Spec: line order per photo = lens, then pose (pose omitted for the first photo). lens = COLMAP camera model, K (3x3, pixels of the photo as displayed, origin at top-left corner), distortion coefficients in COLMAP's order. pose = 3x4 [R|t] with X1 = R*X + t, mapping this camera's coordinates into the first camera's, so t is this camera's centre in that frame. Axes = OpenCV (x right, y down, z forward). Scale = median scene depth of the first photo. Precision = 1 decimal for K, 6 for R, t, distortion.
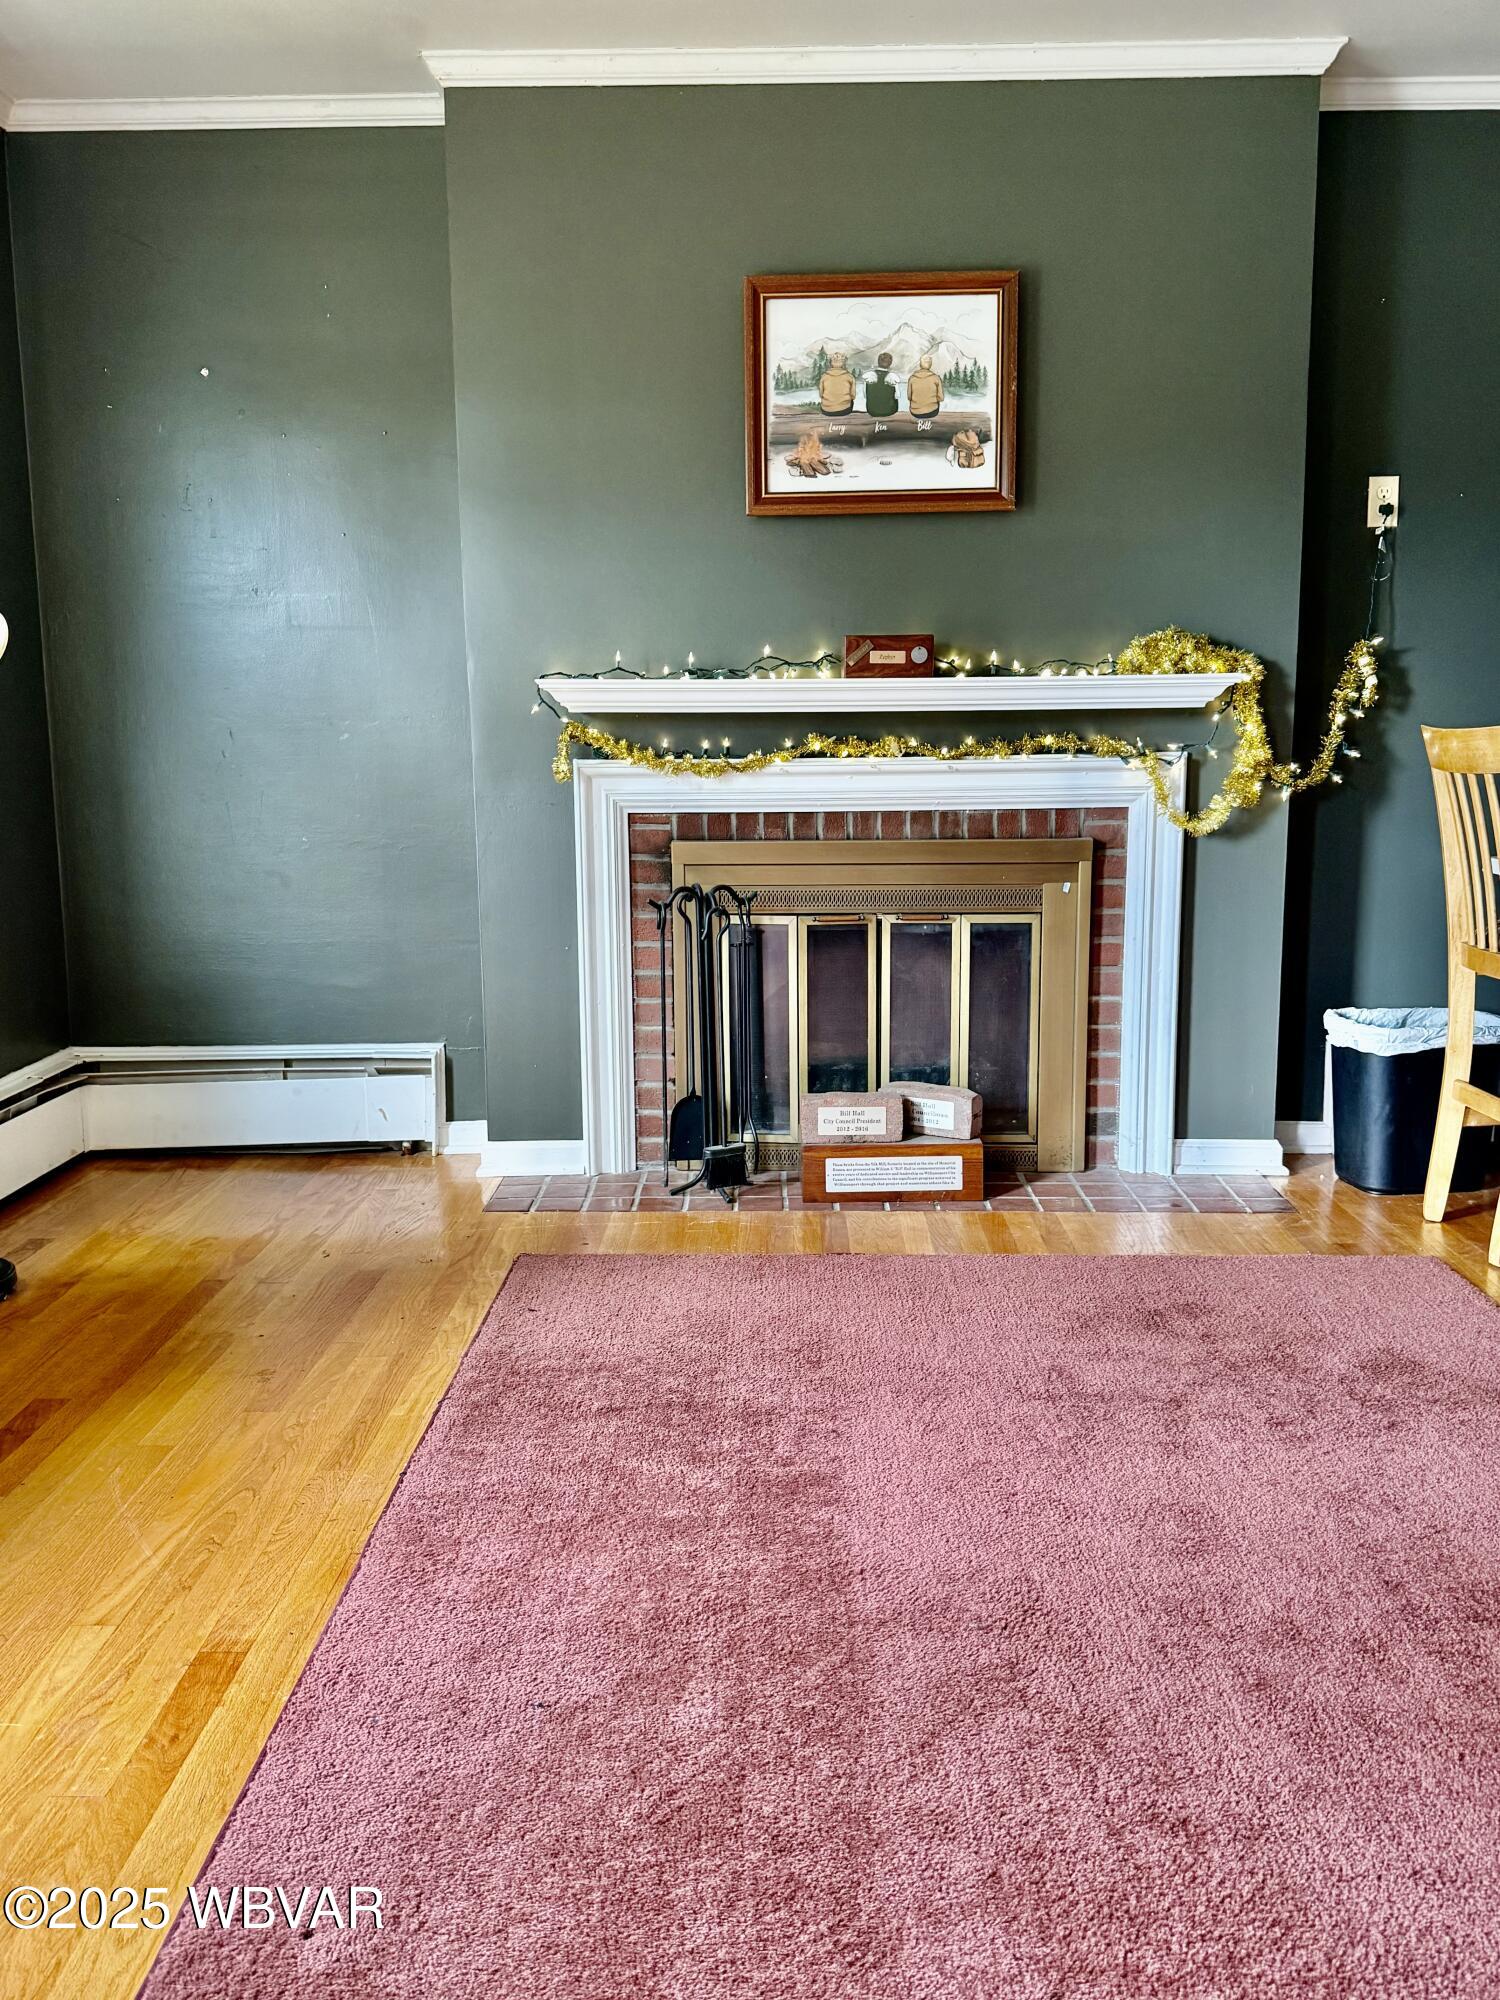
lens RADIAL K [[1647.0, 0, 743.4], [0, 1647.0, 1034.8], [0, 0, 1]] dist [0.067262, -0.099729]
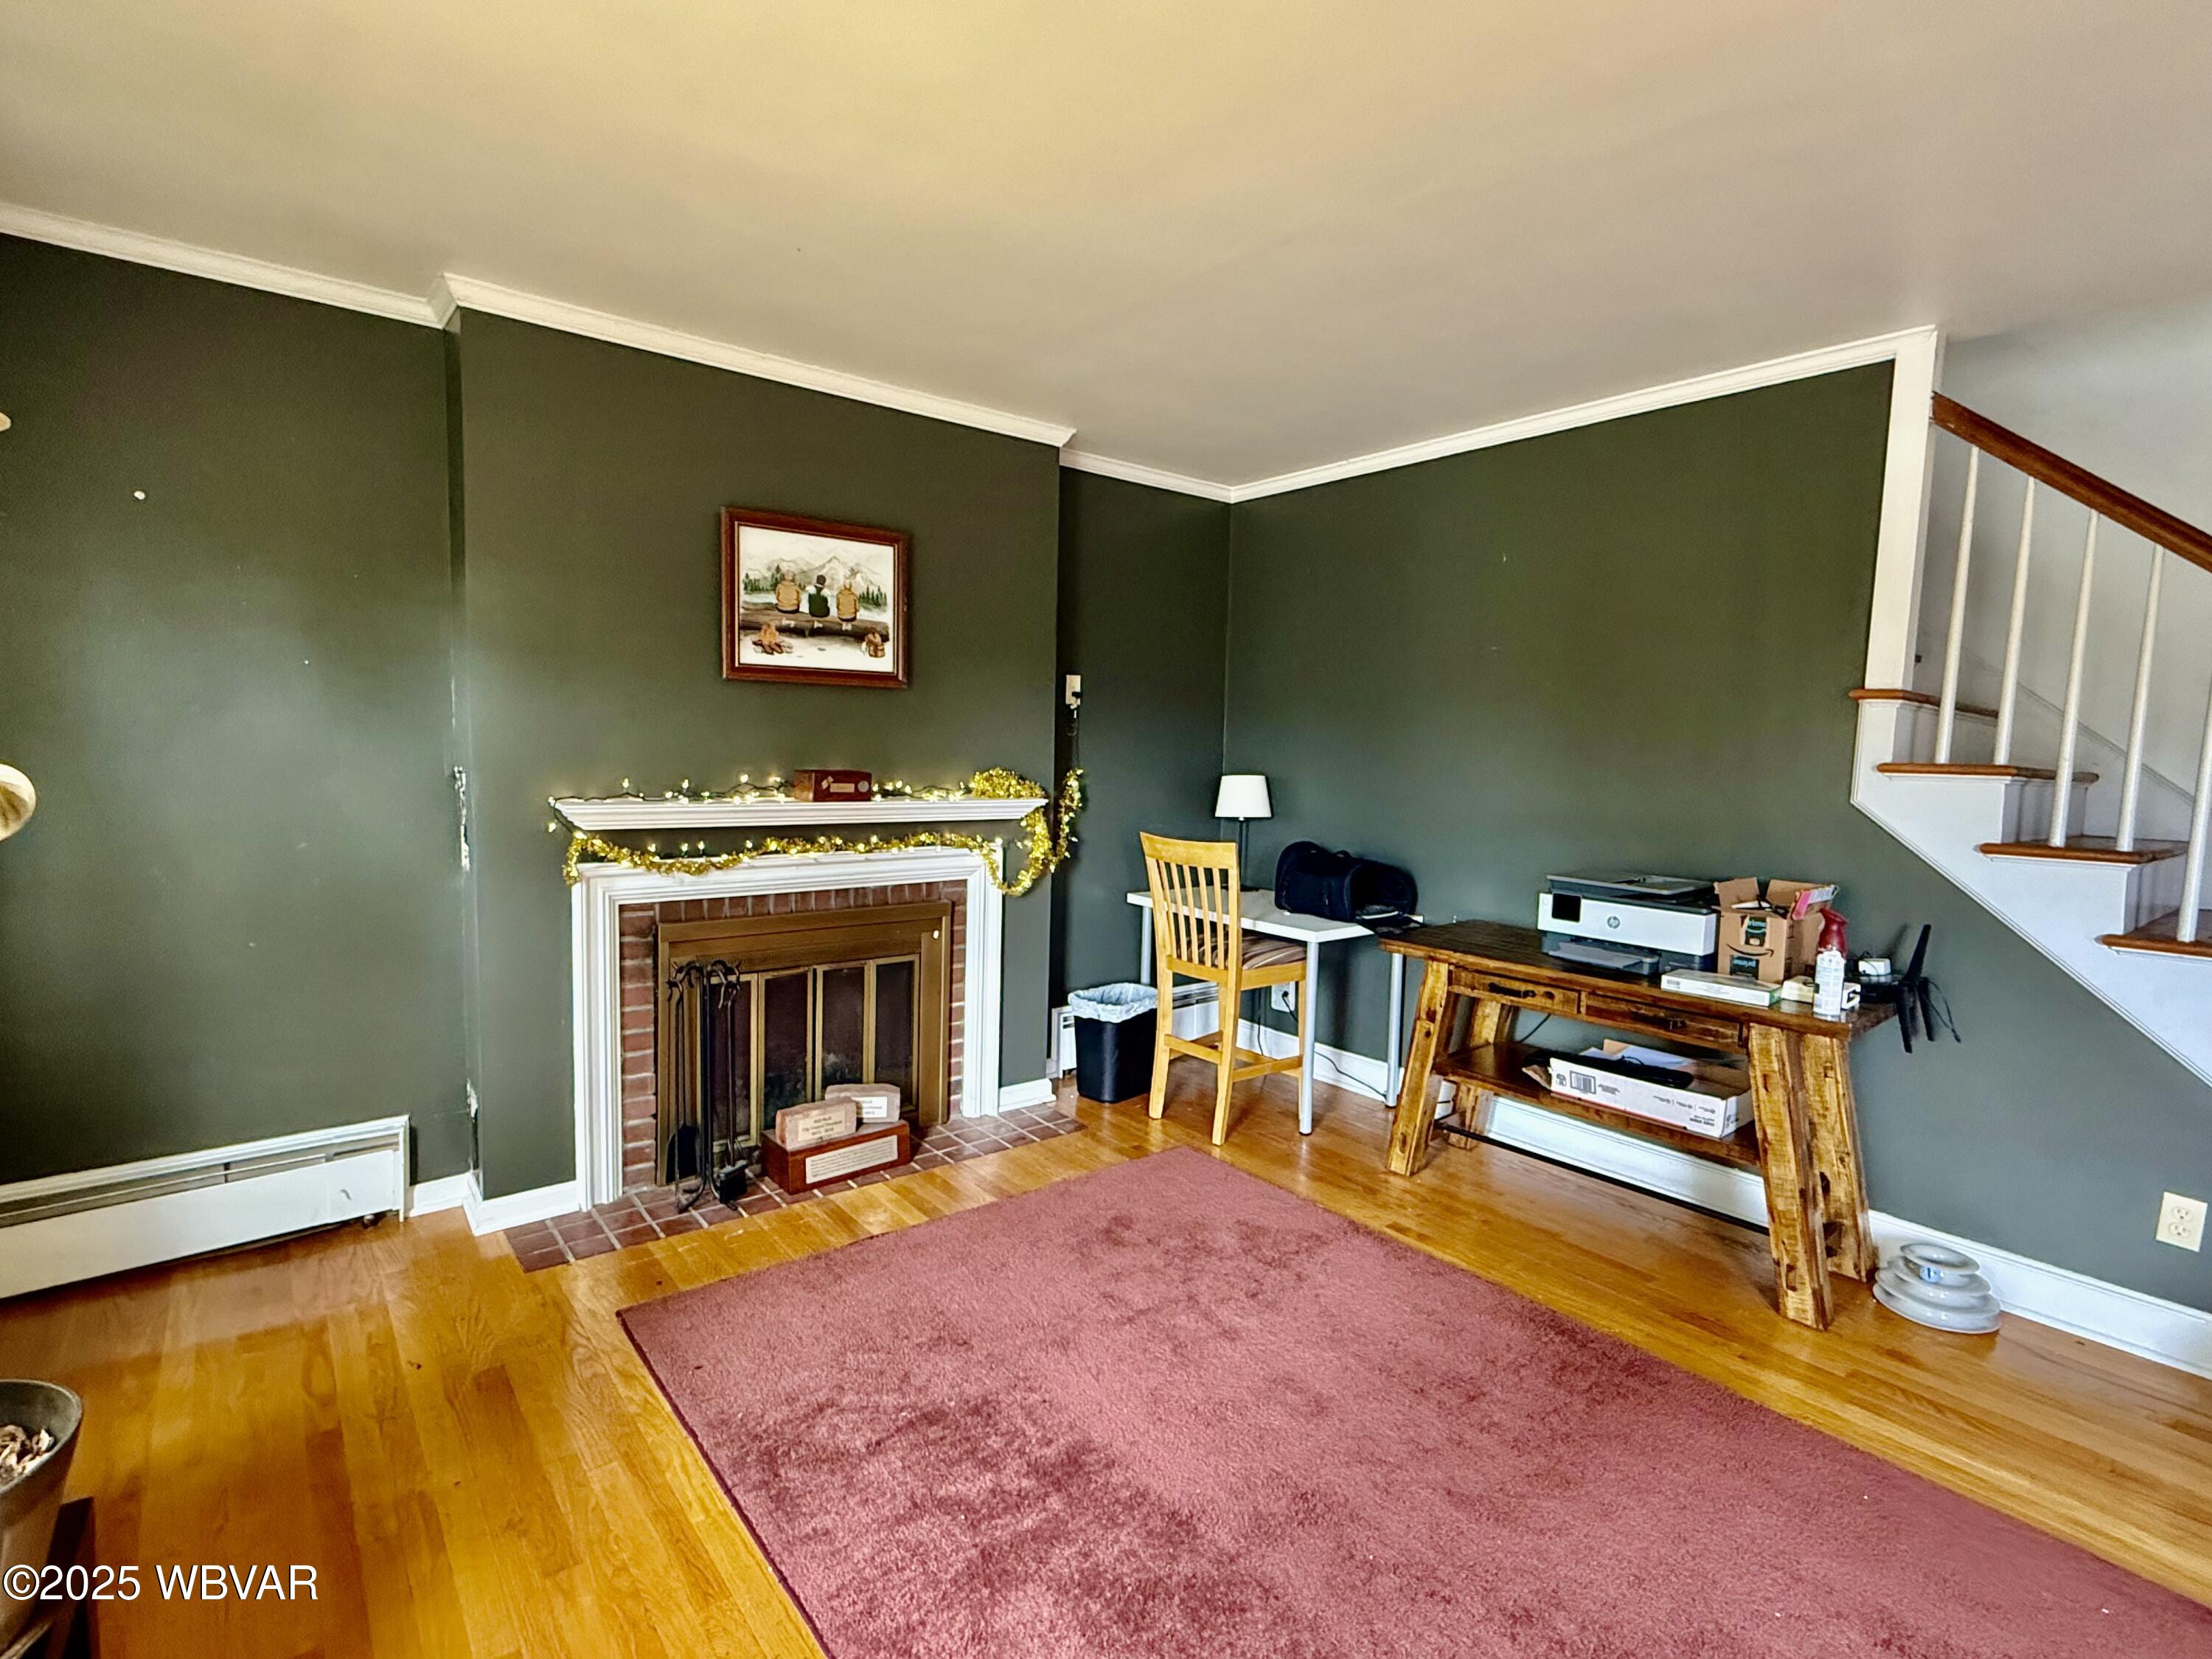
lens RADIAL K [[1087.2, 0, 1099.1], [0, 1087.2, 833.1], [0, 0, 1]] dist [0.008093, -0.001360]
pose [[0.767305, -0.027419, 0.640696, -0.322025], [0.076477, 0.995868, -0.048971, -0.123781], [-0.636706, 0.086574, 0.766231, 0.153635]]
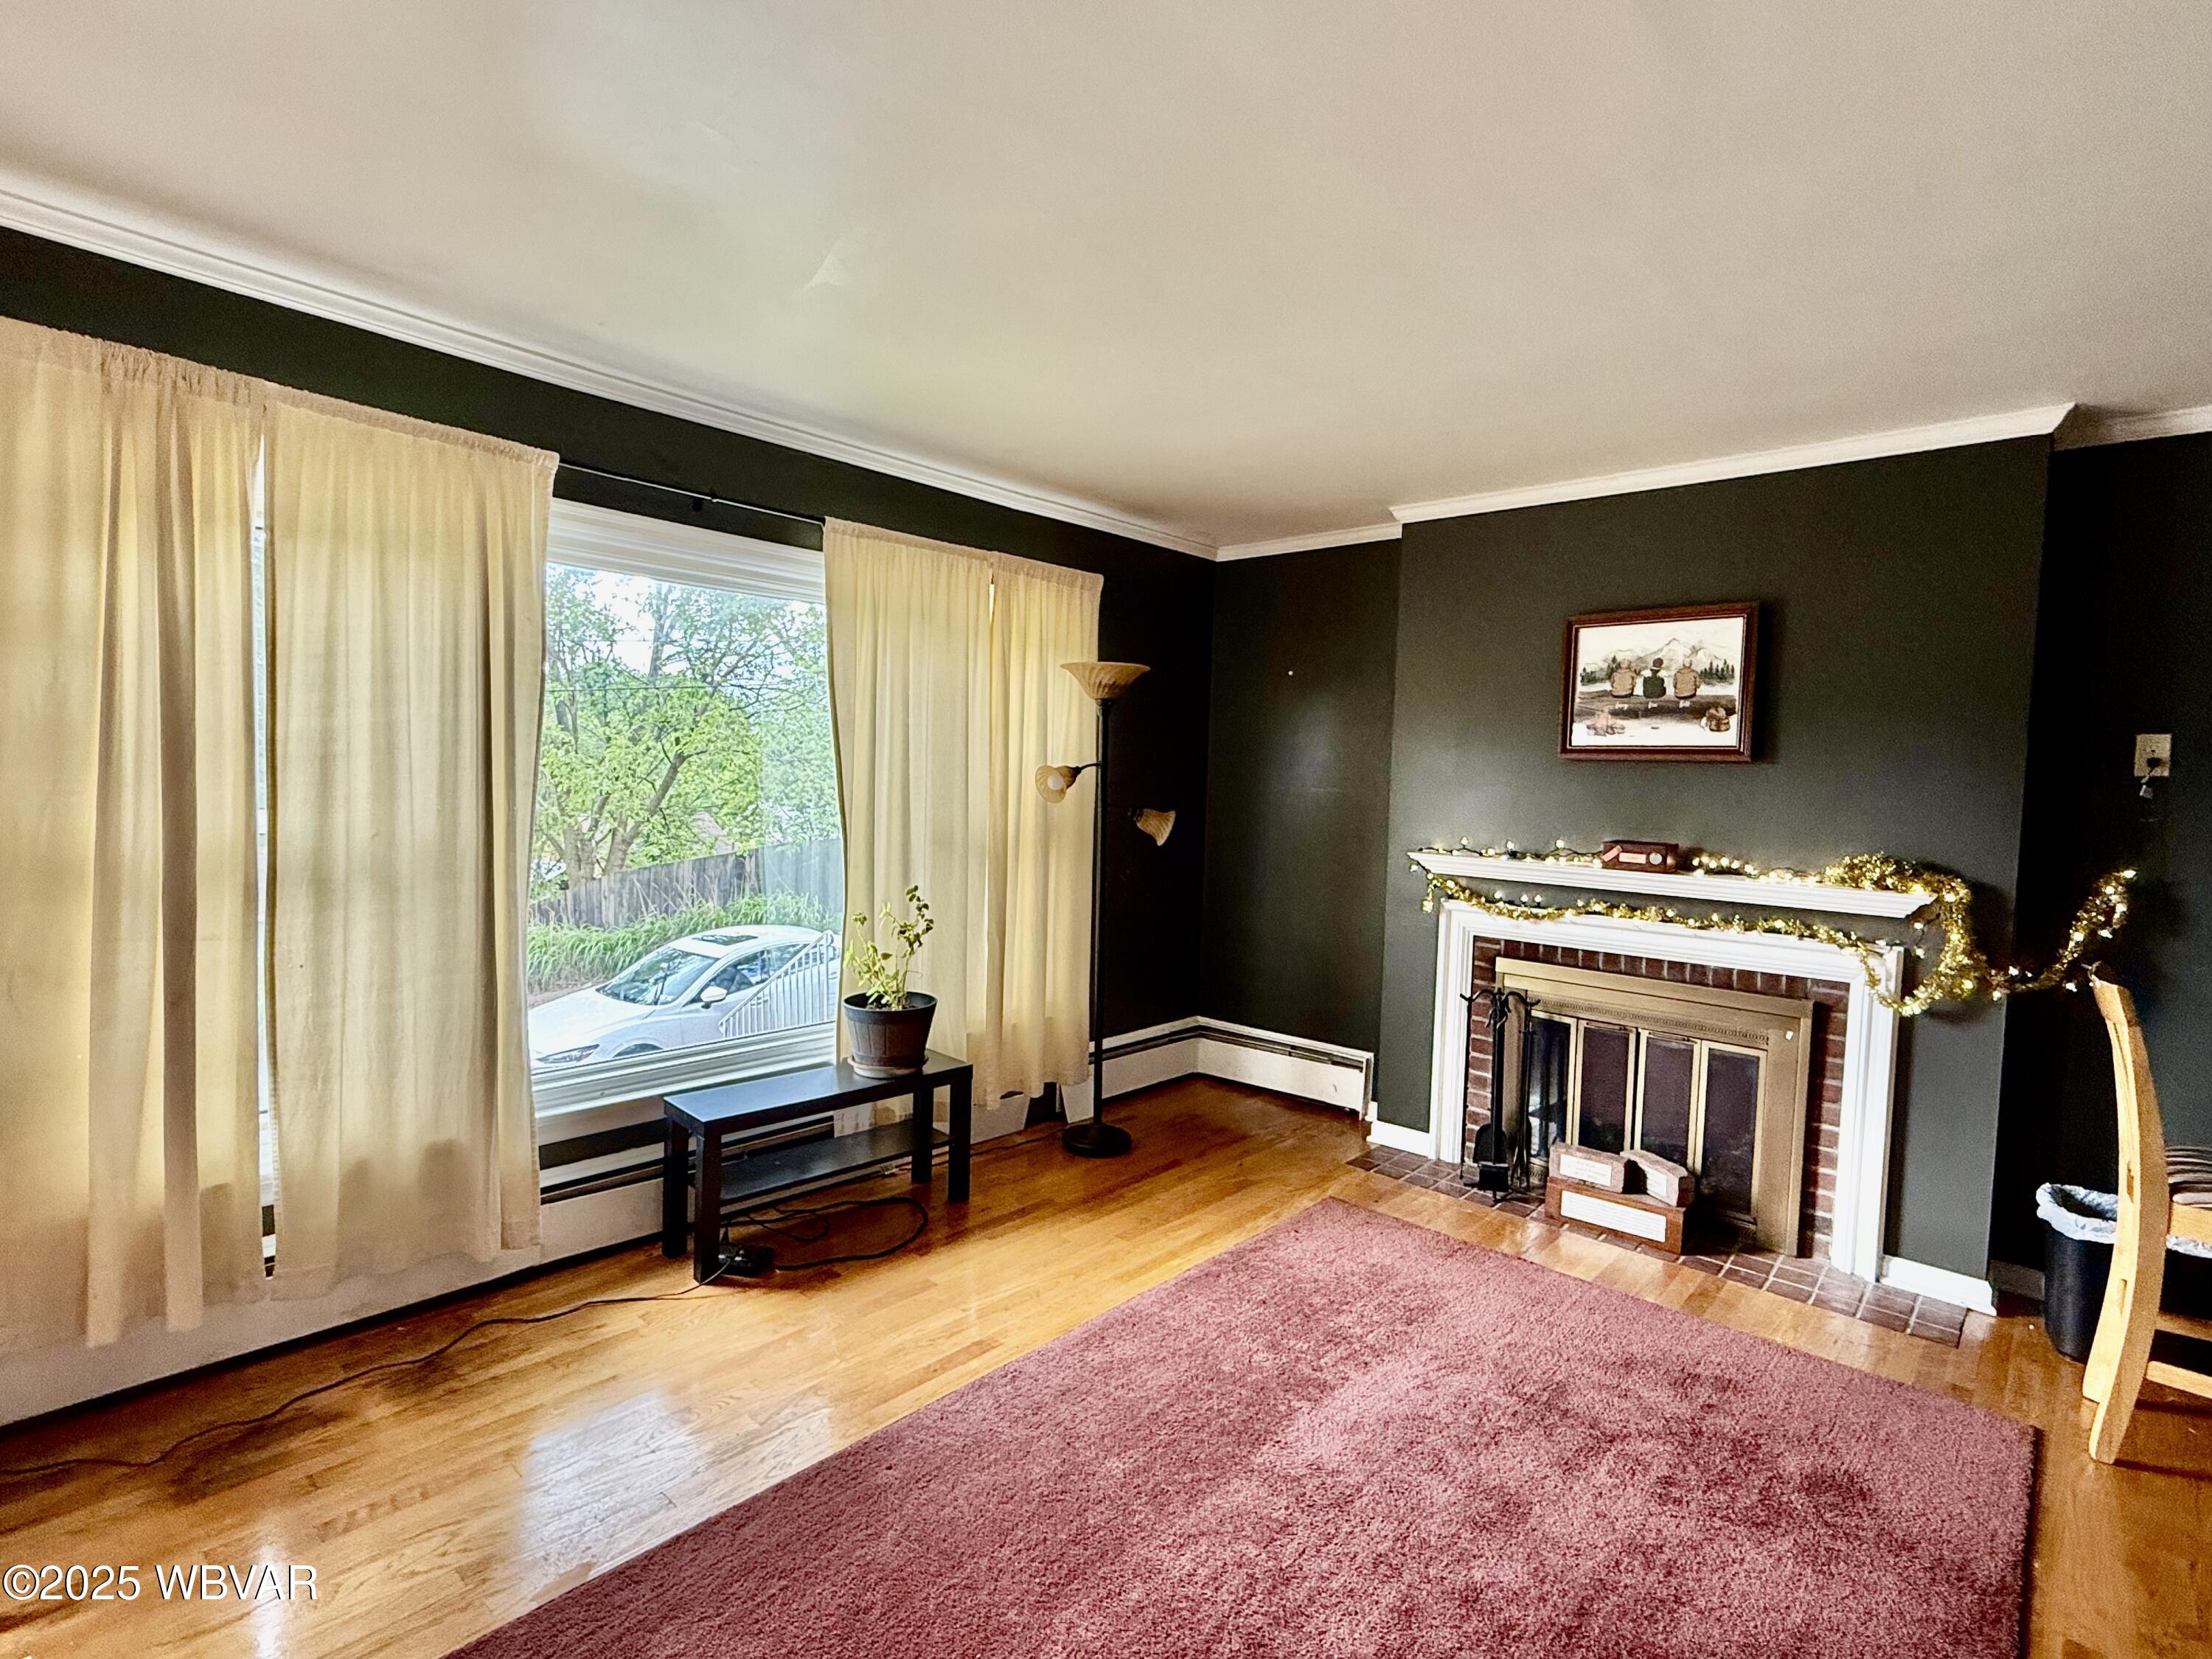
lens RADIAL K [[1087.2, 0, 1104.4], [0, 1087.2, 834.7], [0, 0, 1]] dist [0.008093, -0.001360]
pose [[0.753772, 0.070000, -0.653397, 0.349793], [-0.152106, 0.985893, -0.069852, -0.105507], [0.639289, 0.152038, 0.753786, -0.033539]]
